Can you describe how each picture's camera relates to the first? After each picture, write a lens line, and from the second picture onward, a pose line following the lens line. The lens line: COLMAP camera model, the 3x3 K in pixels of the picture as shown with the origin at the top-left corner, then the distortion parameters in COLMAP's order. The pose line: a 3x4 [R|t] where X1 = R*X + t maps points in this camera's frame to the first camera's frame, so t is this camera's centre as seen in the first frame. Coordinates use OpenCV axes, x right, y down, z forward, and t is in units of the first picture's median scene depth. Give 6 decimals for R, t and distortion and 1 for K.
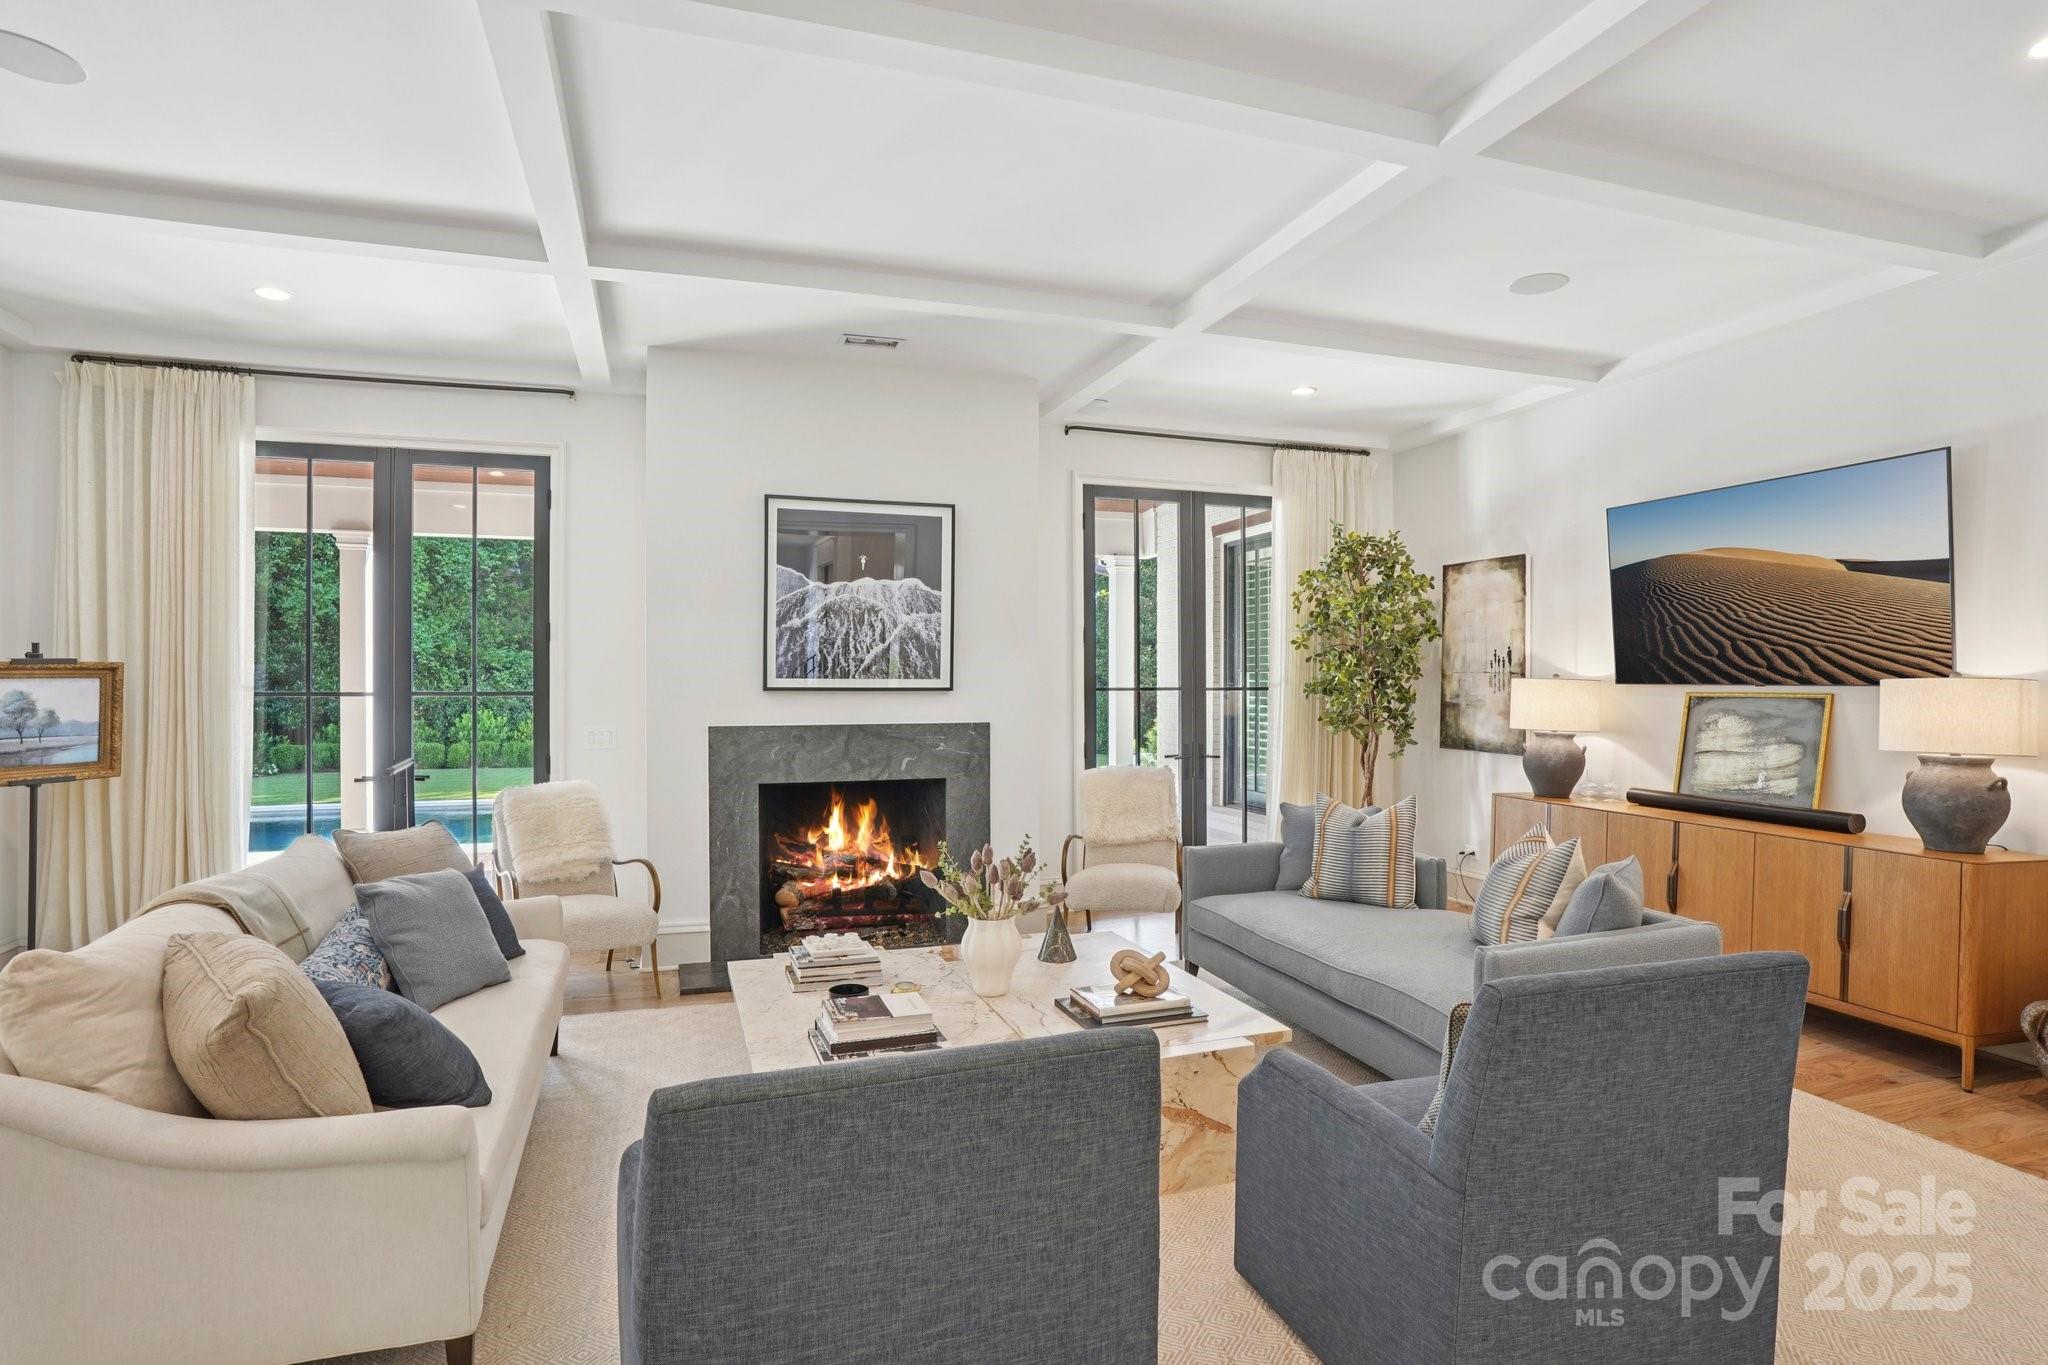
lens RADIAL K [[1091.7, 0, 1032.8], [0, 1091.7, 686.7], [0, 0, 1]] dist [-0.070912, 0.033633]
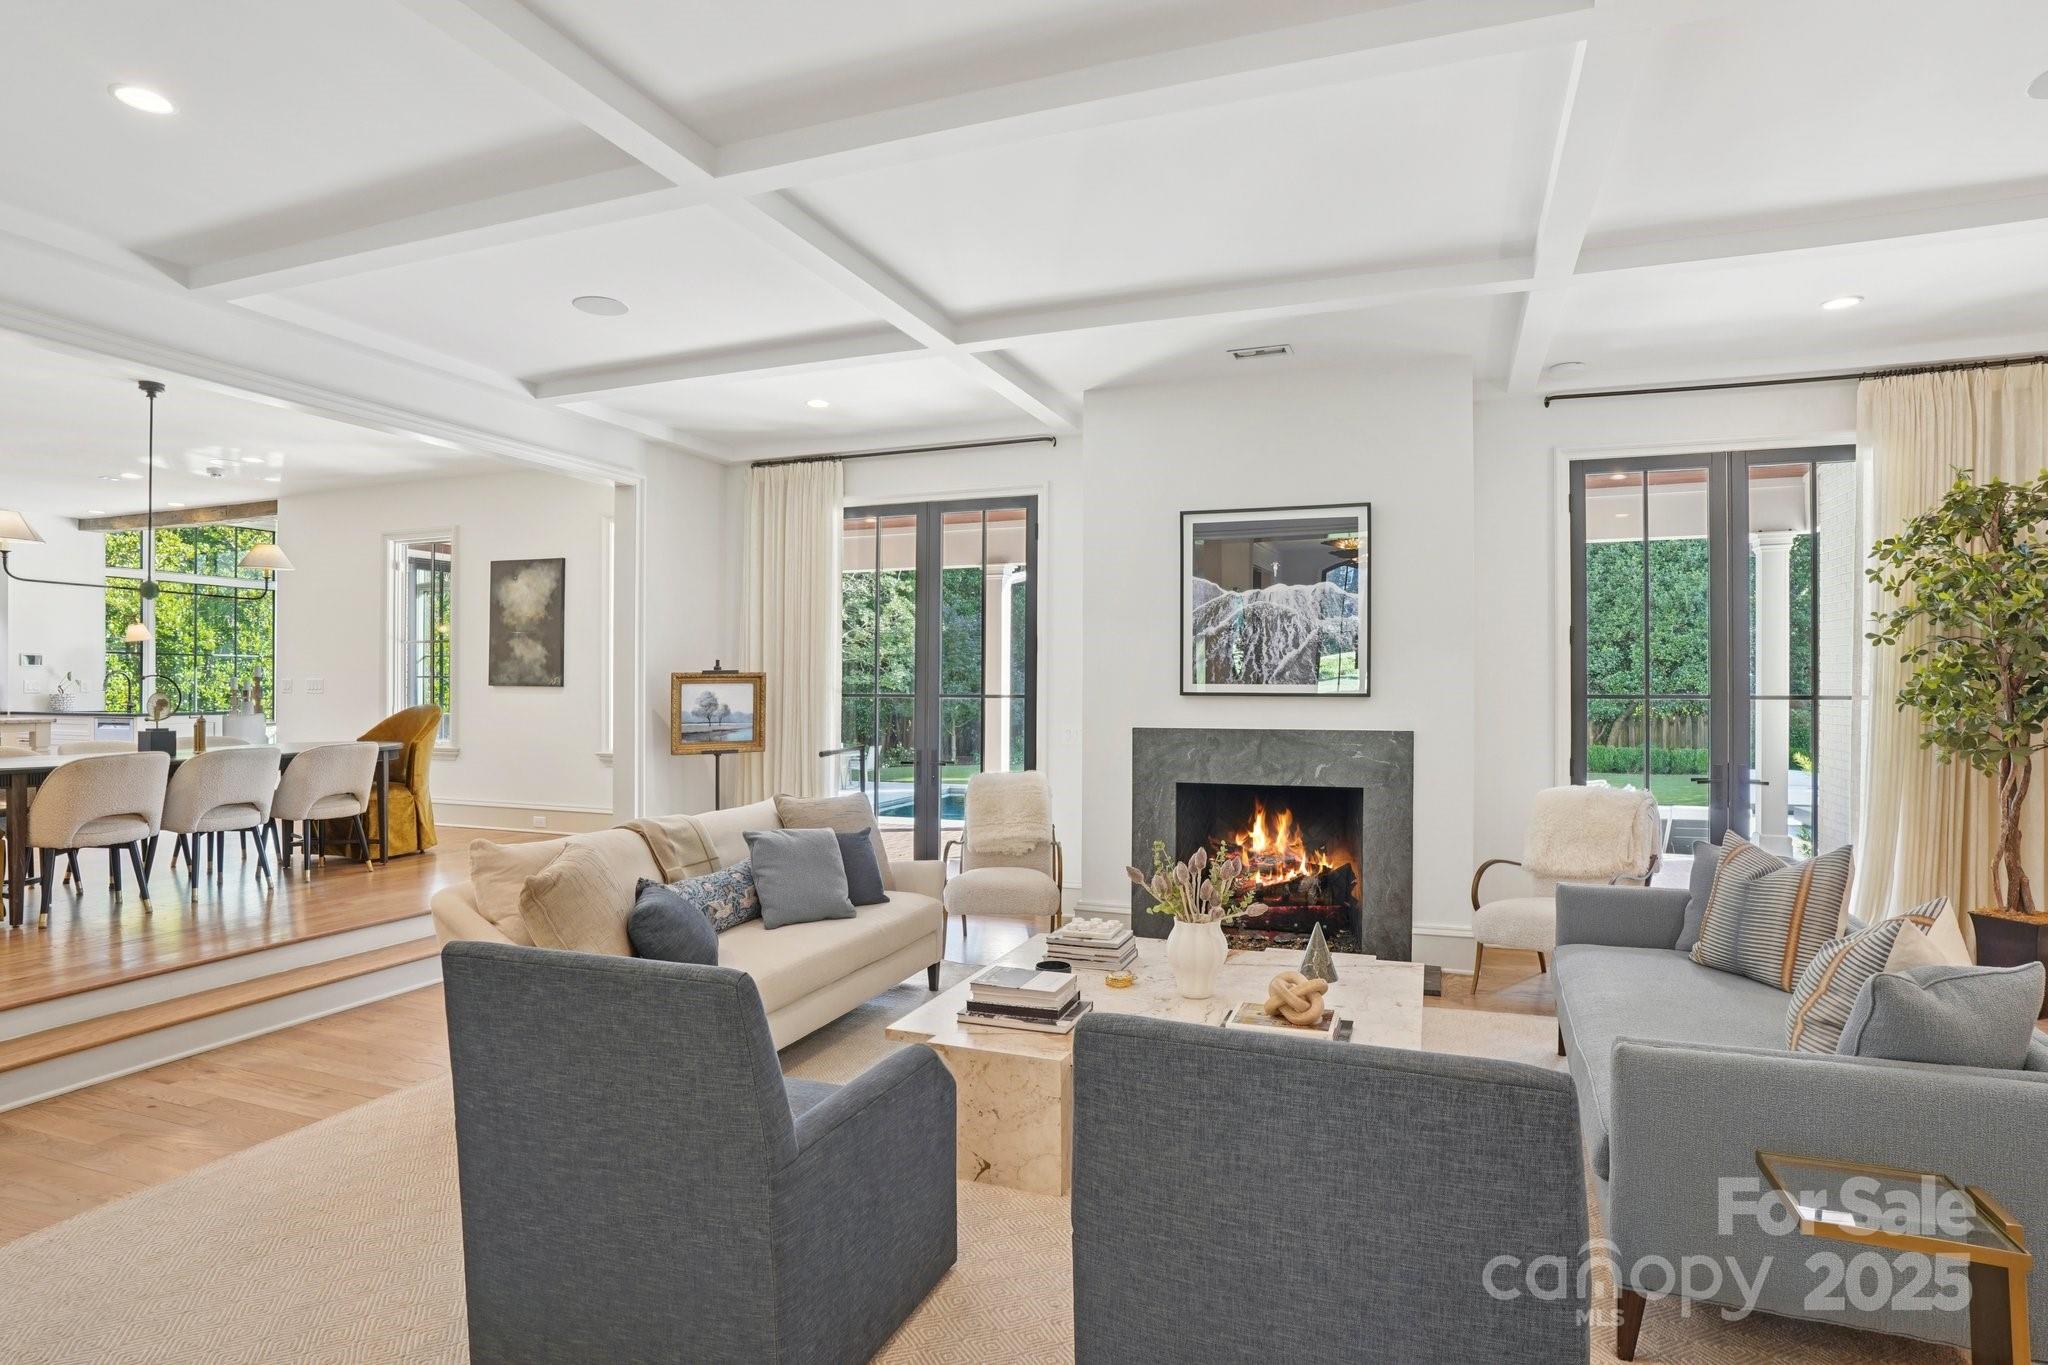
lens RADIAL K [[1091.7, 0, 1010.4], [0, 1091.7, 678.6], [0, 0, 1]] dist [-0.070912, 0.033633]
pose [[0.762301, -0.001912, -0.647220, 0.315521], [-0.005733, 0.999936, -0.009707, -0.001403], [0.647197, 0.011110, 0.762242, 0.075798]]
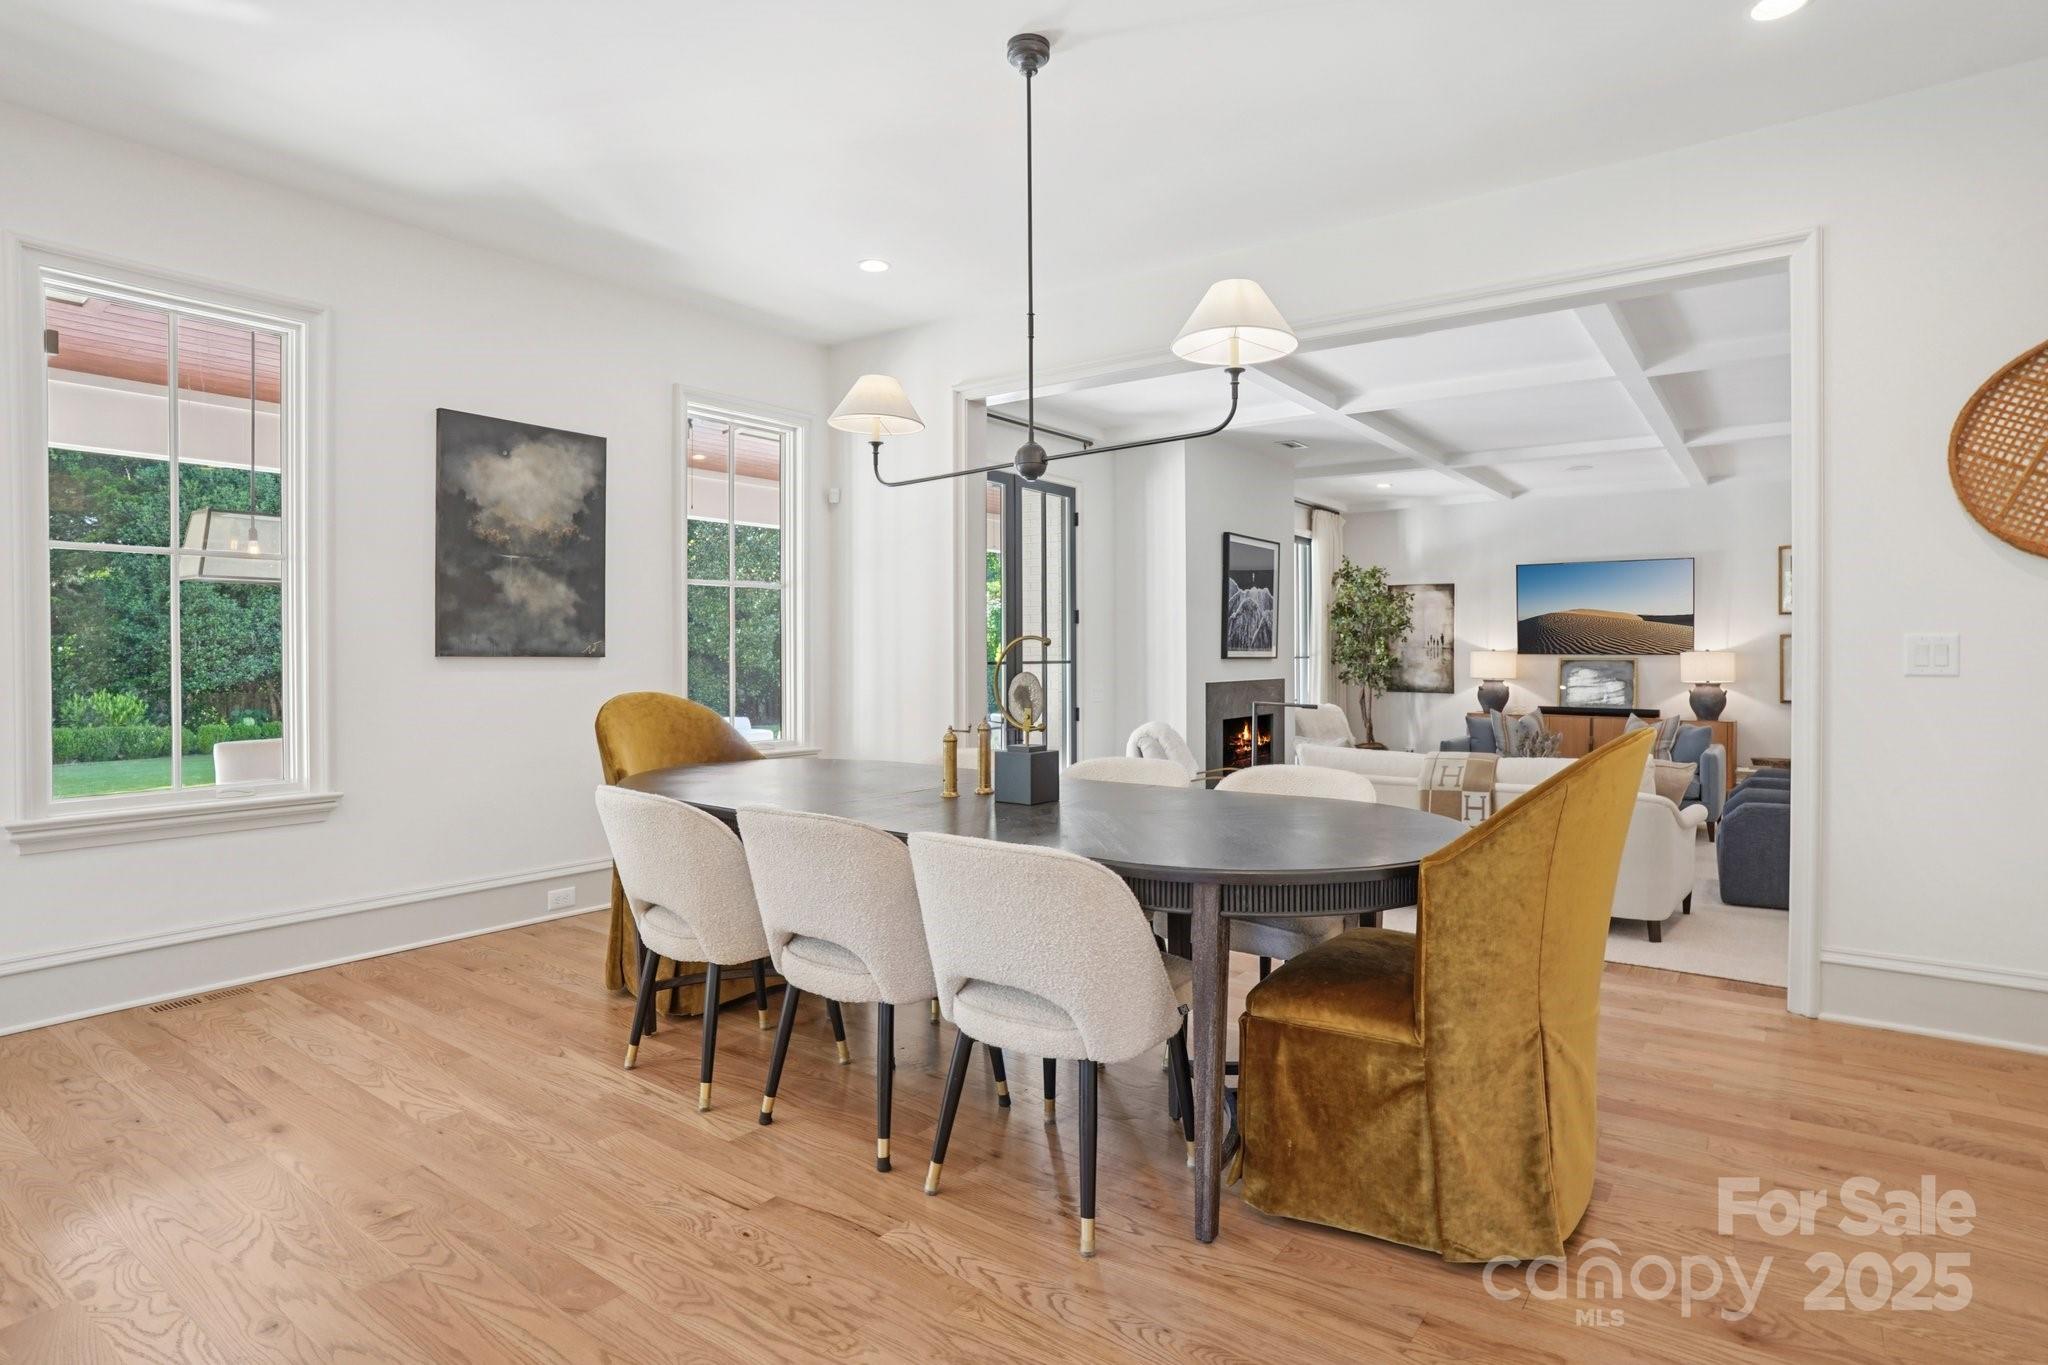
lens RADIAL K [[1091.7, 0, 1026.3], [0, 1091.7, 660.1], [0, 0, 1]] dist [-0.070912, 0.033633]
pose [[0.819728, -0.003718, 0.572741, -1.357004], [0.001729, 0.999990, 0.004016, -0.001352], [-0.572750, -0.002302, 0.819727, -0.106792]]
